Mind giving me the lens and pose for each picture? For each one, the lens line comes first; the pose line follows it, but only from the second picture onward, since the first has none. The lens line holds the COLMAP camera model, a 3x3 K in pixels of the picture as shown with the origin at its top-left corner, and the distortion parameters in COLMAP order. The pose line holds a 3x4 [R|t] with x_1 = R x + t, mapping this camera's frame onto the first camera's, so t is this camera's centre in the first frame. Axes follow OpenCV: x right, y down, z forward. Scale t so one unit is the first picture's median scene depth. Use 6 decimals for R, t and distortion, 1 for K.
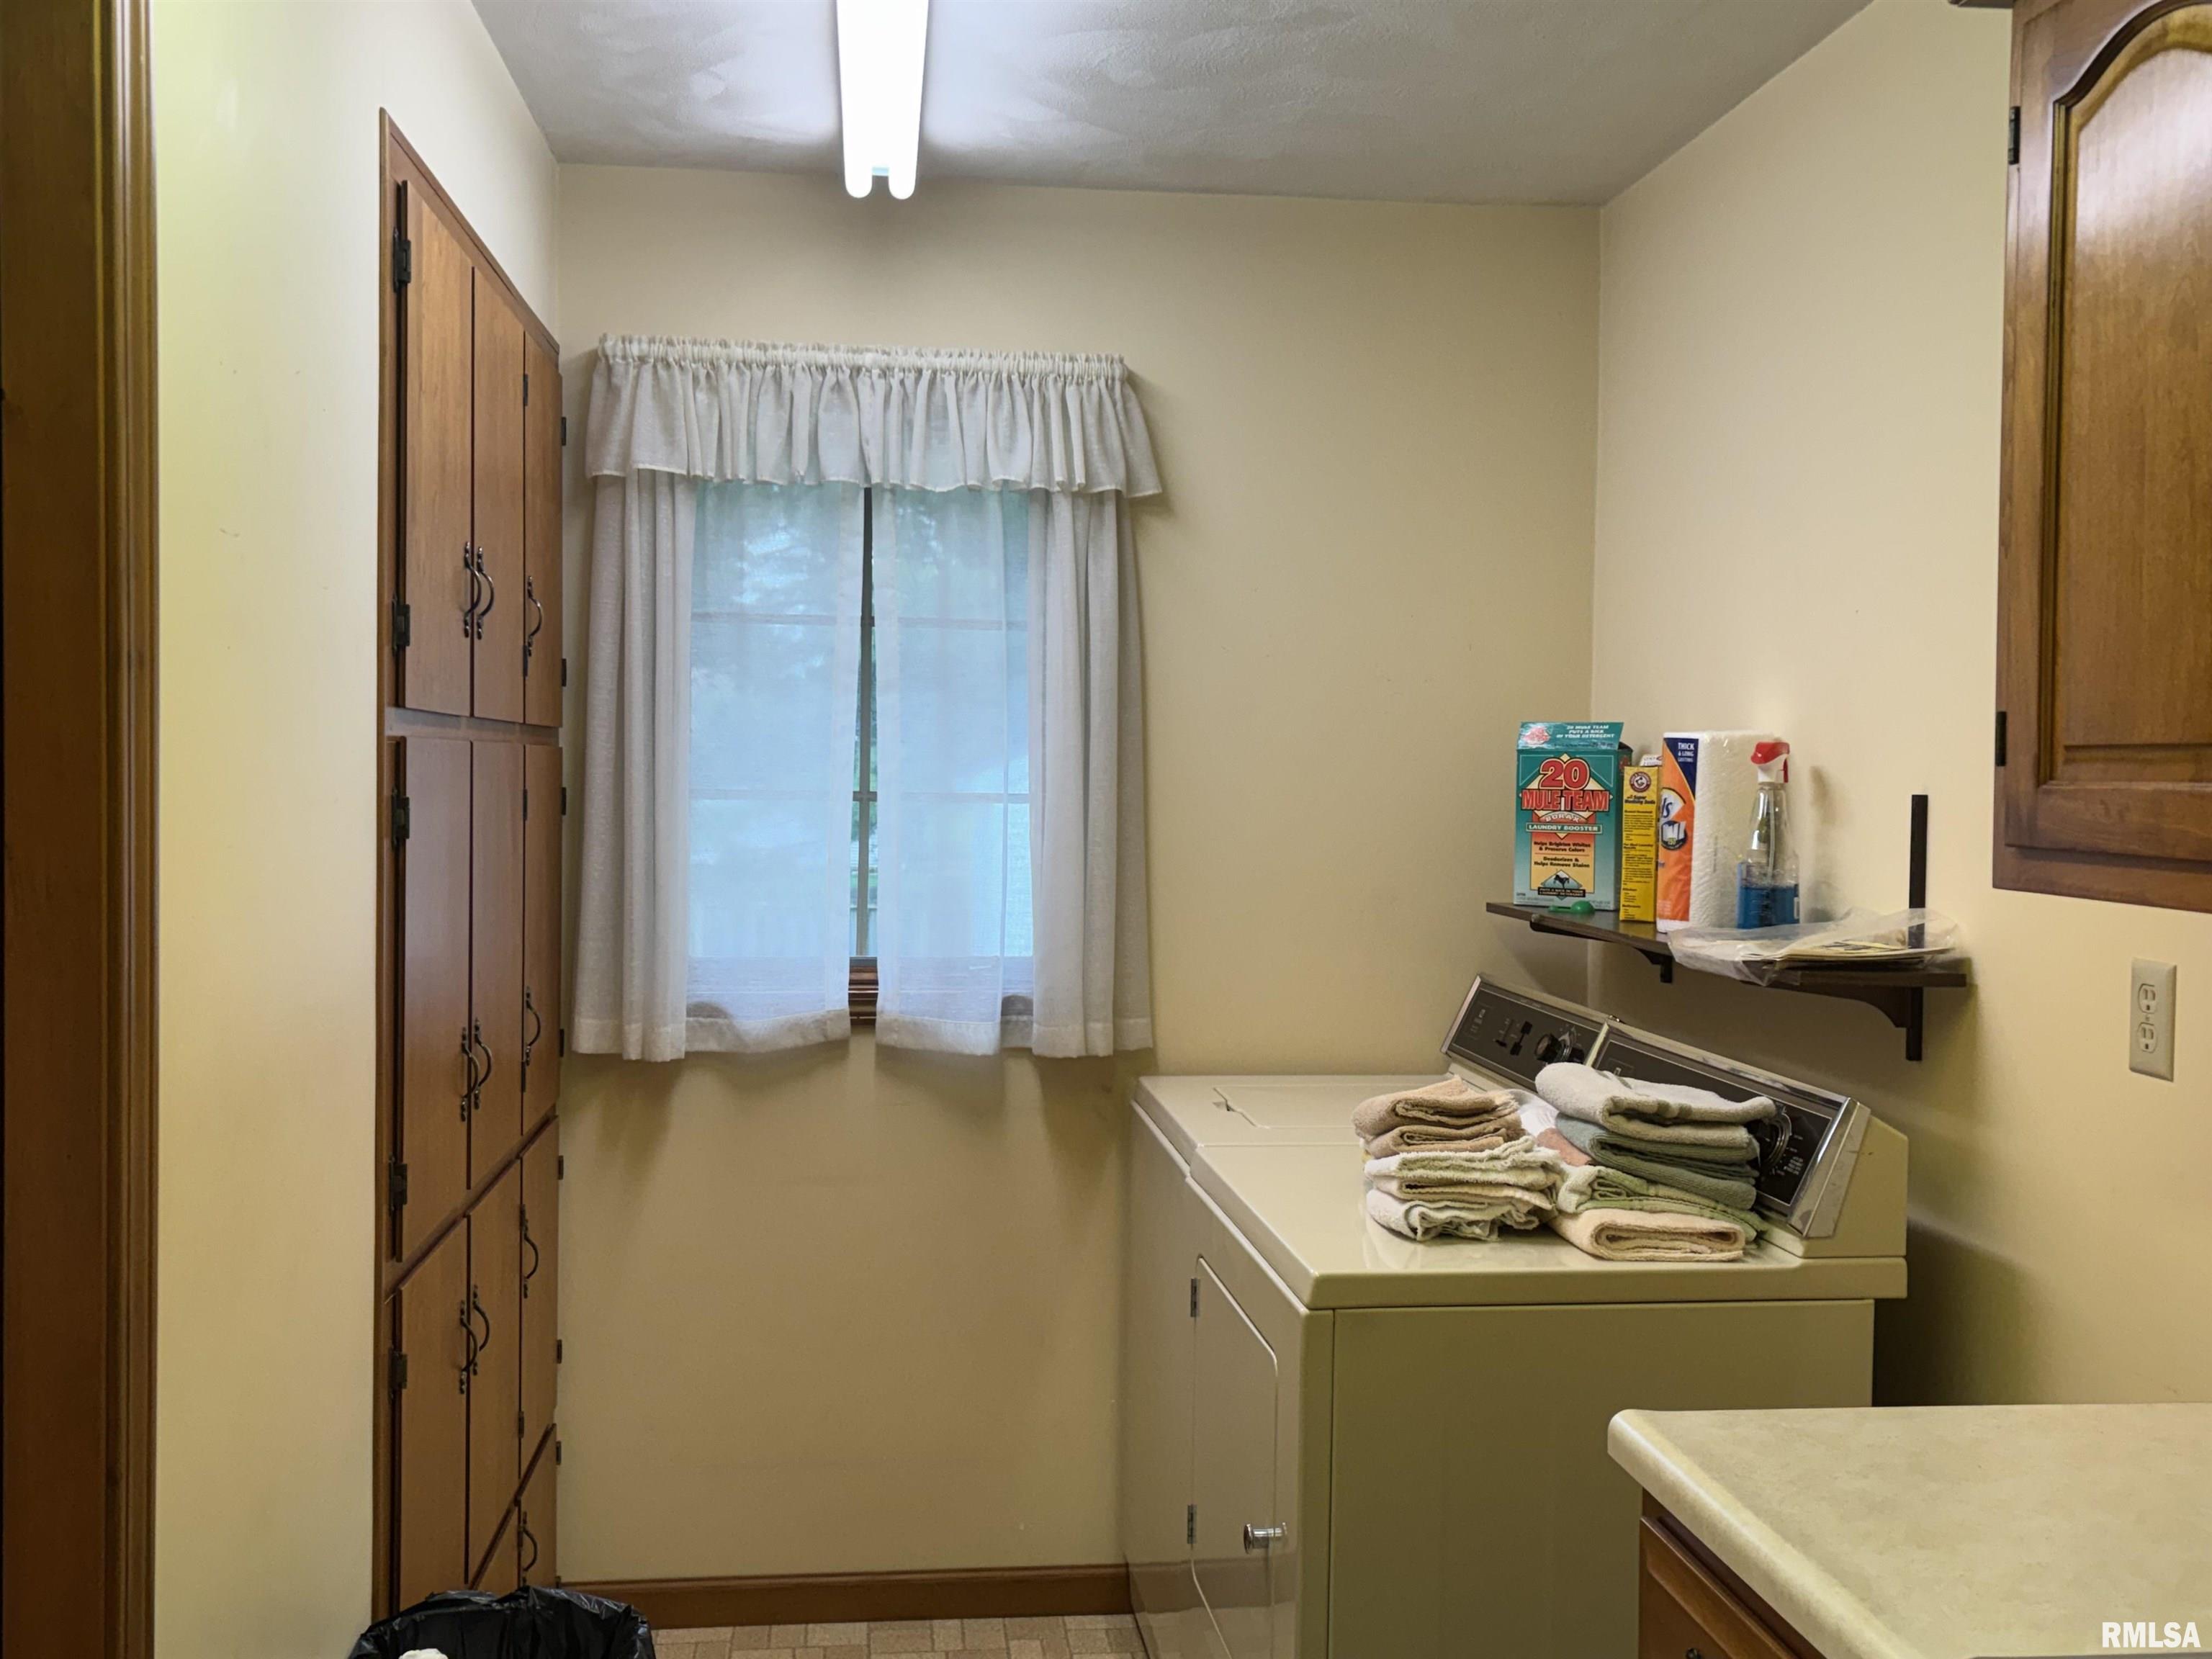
lens RADIAL K [[2168.2, 0, 1106.0], [0, 2168.2, 829.5], [0, 0, 1]] dist [-0.010027, 0.154253]
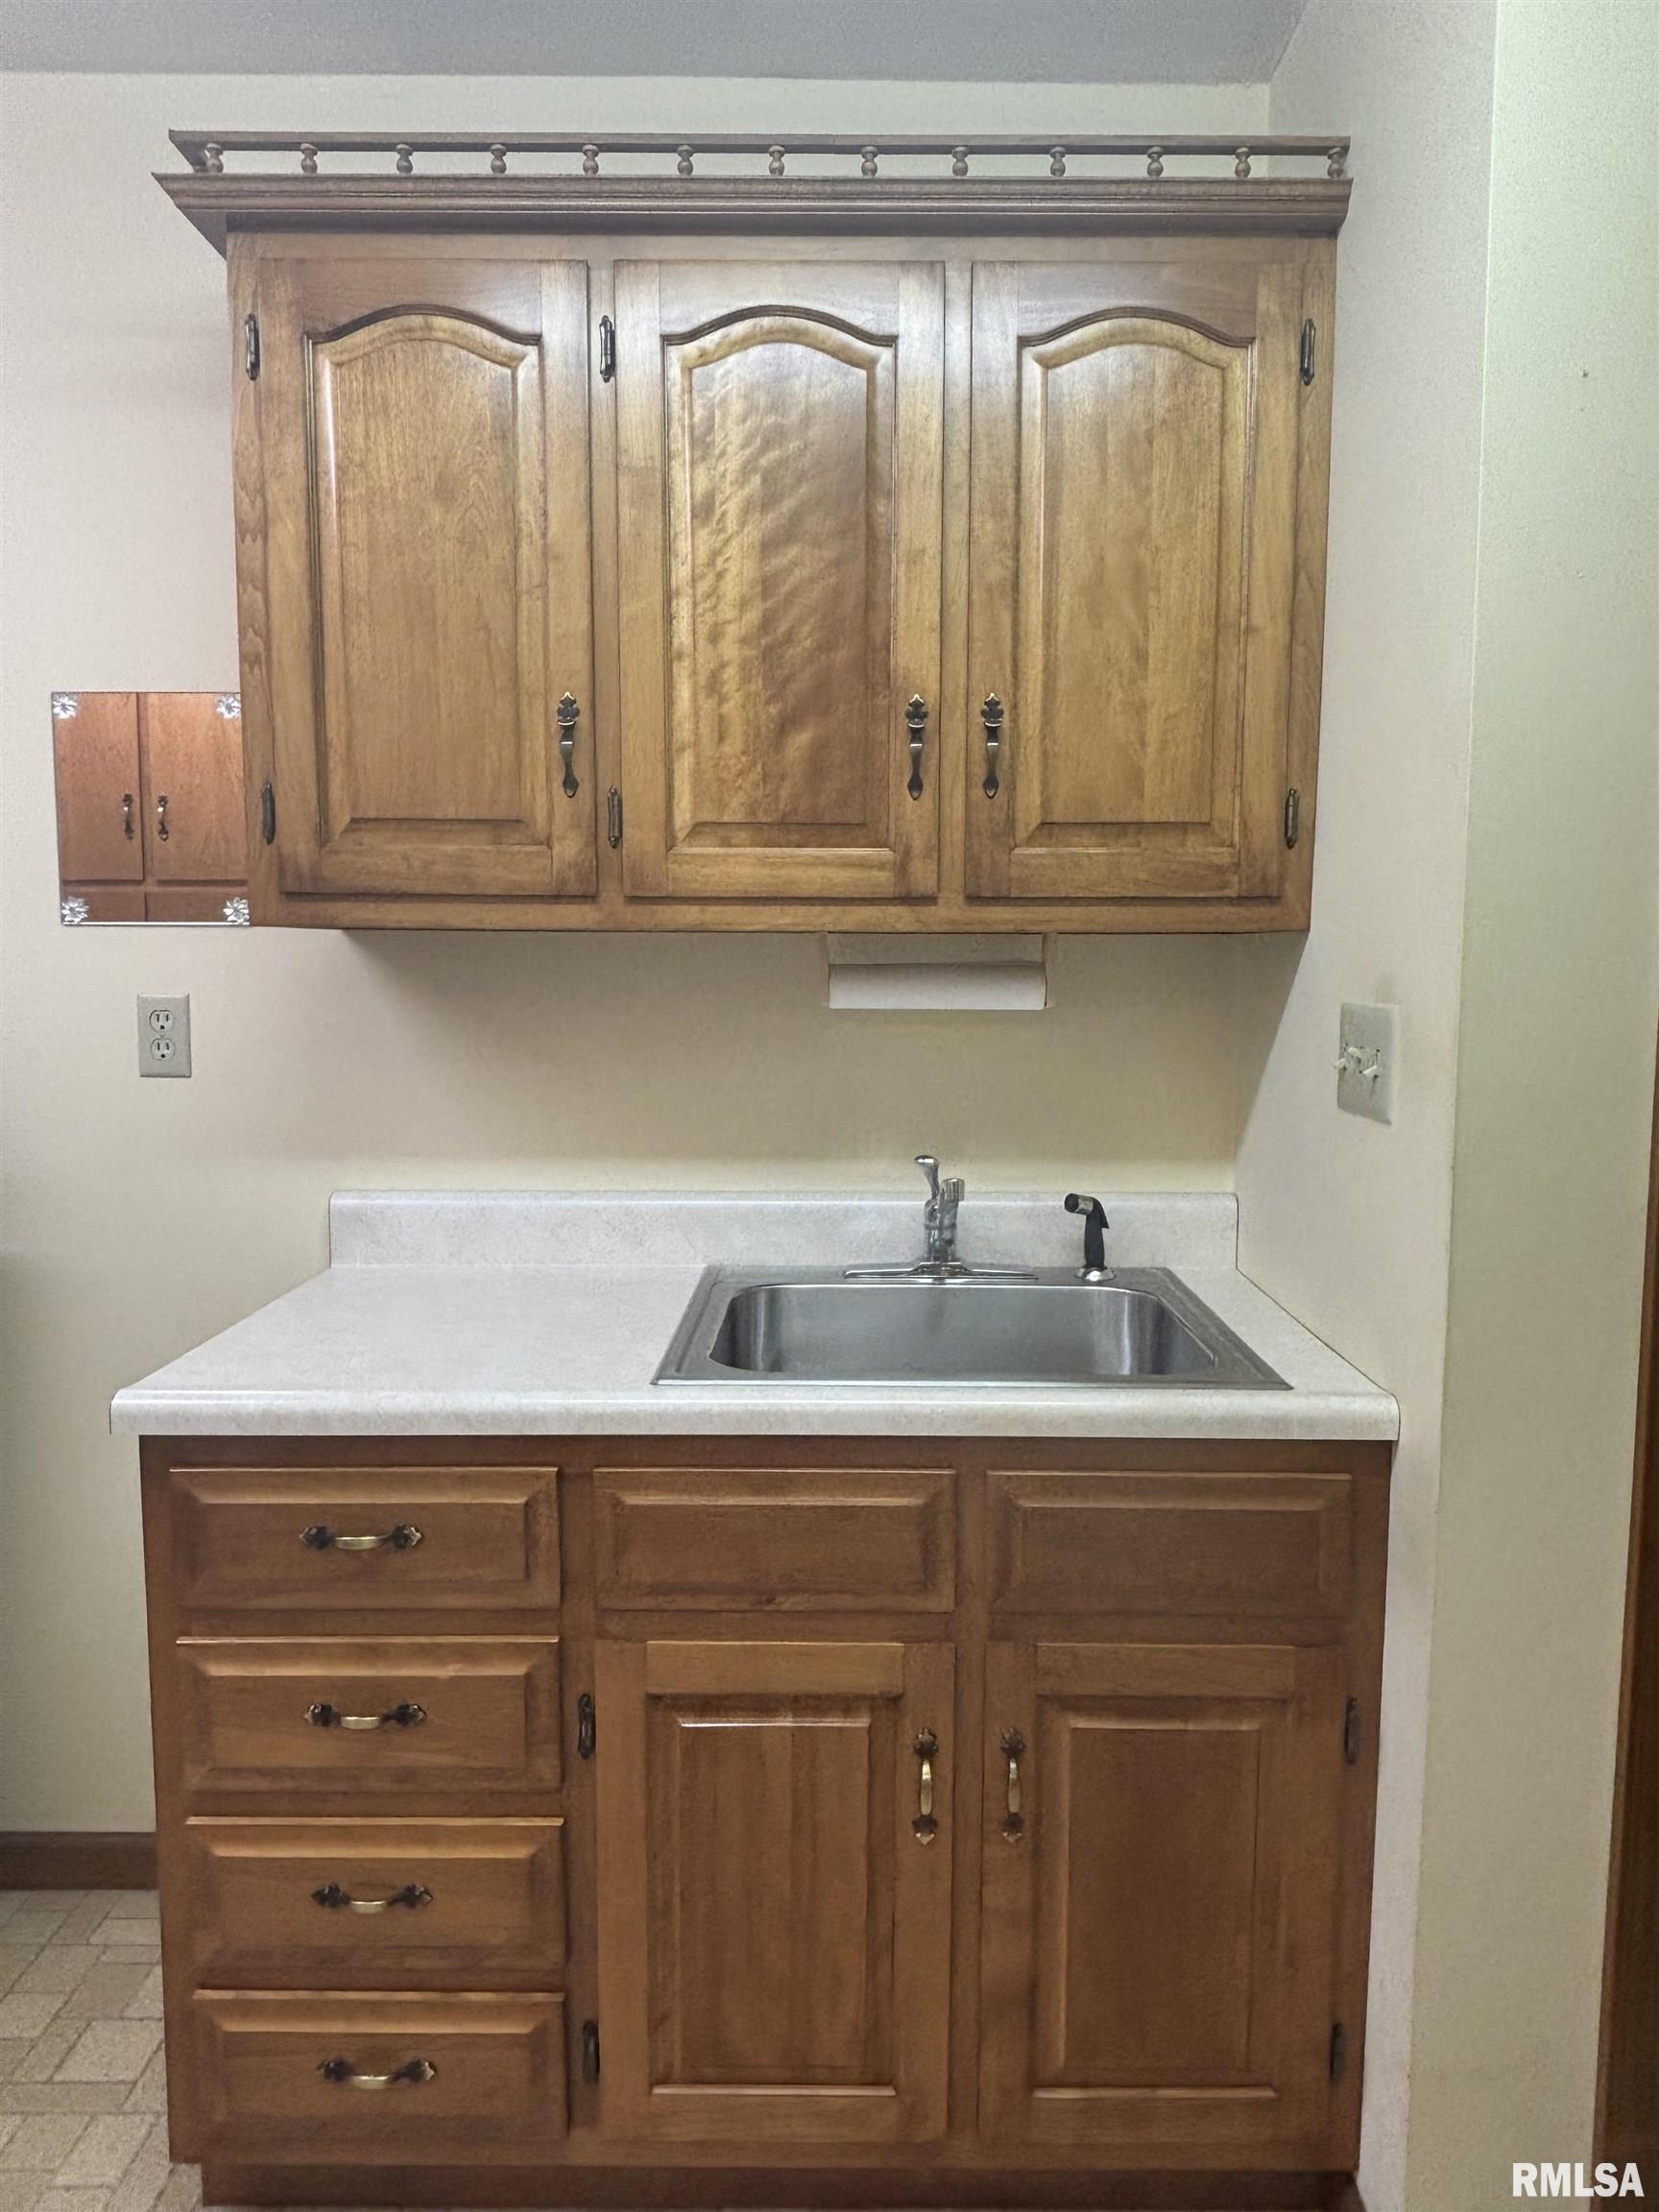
lens RADIAL K [[1448.8, 0, 829.5], [0, 1448.8, 1106.0], [0, 0, 1]] dist [0.026588, -0.002363]
pose [[0.117945, -0.104885, 0.987465, -0.487805], [0.025108, 0.994403, 0.102623, 0.059672], [-0.992703, 0.012690, 0.119919, 0.598625]]
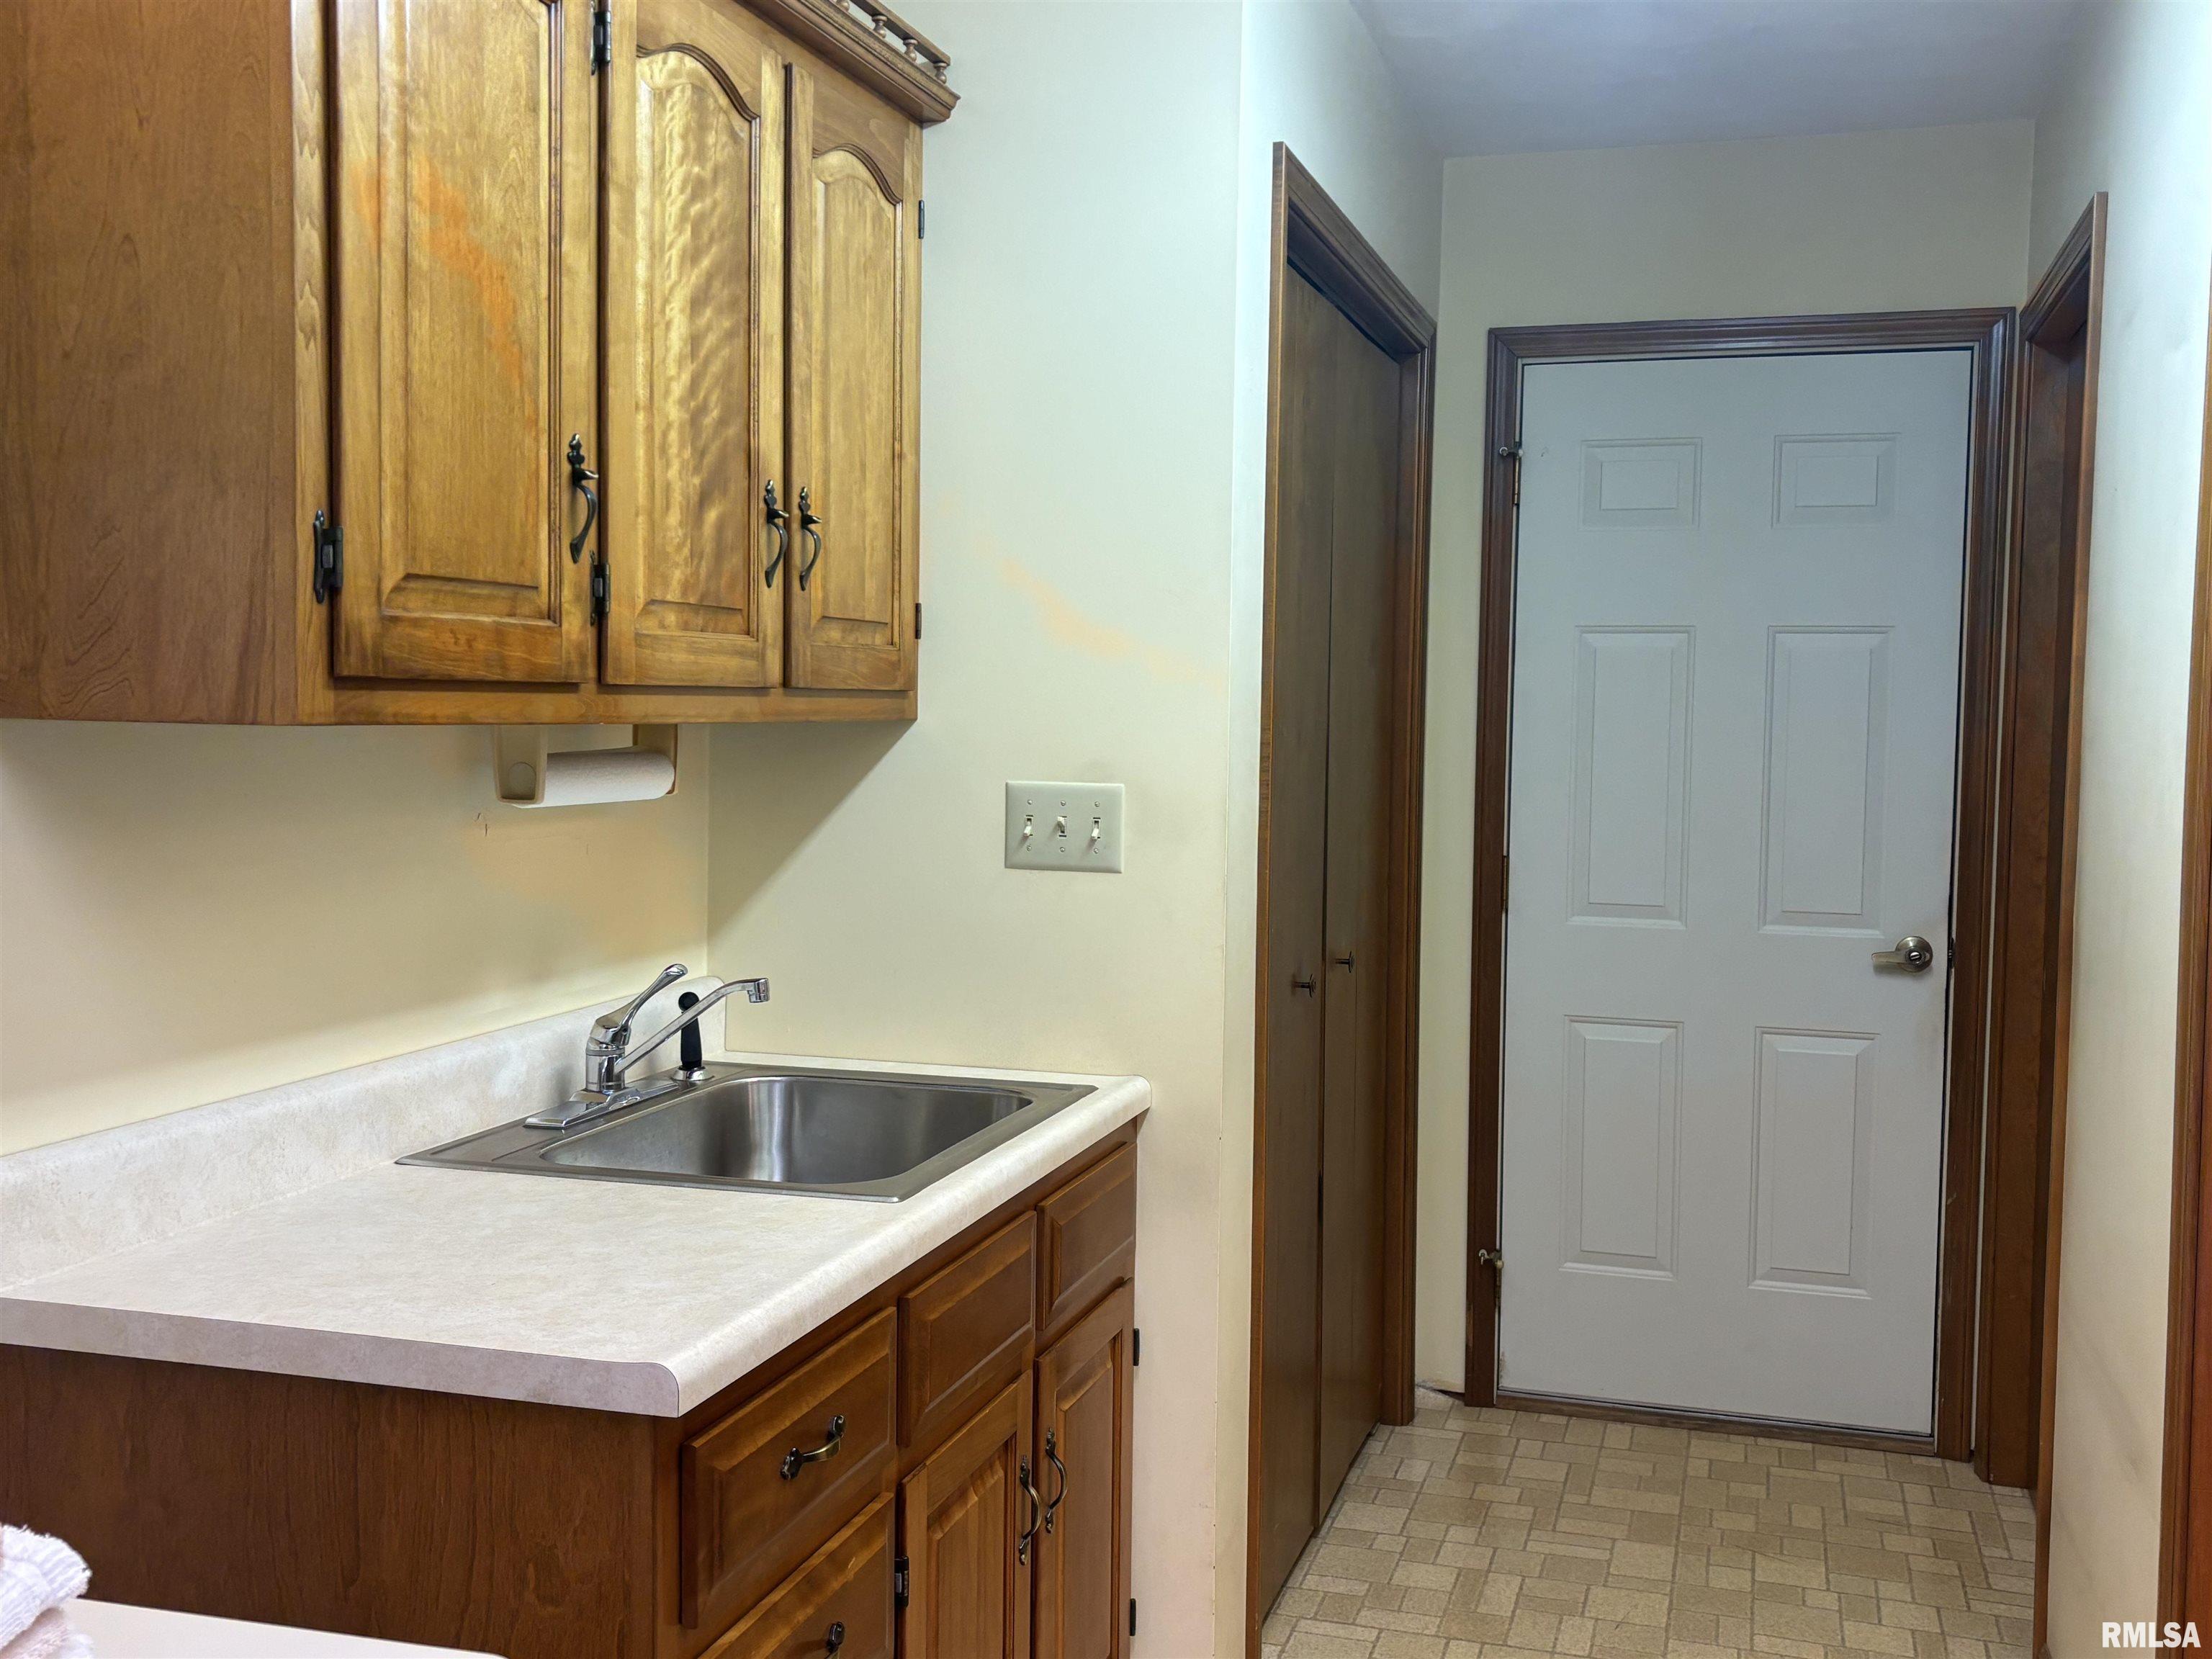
lens RADIAL K [[2168.2, 0, 1106.0], [0, 2168.2, 829.5], [0, 0, 1]] dist [-0.010027, 0.154253]
pose [[-0.918191, -0.045826, 0.393478, -0.260745], [-0.011170, 0.995886, 0.089920, -0.015146], [-0.395980, 0.078169, -0.914926, 1.849200]]
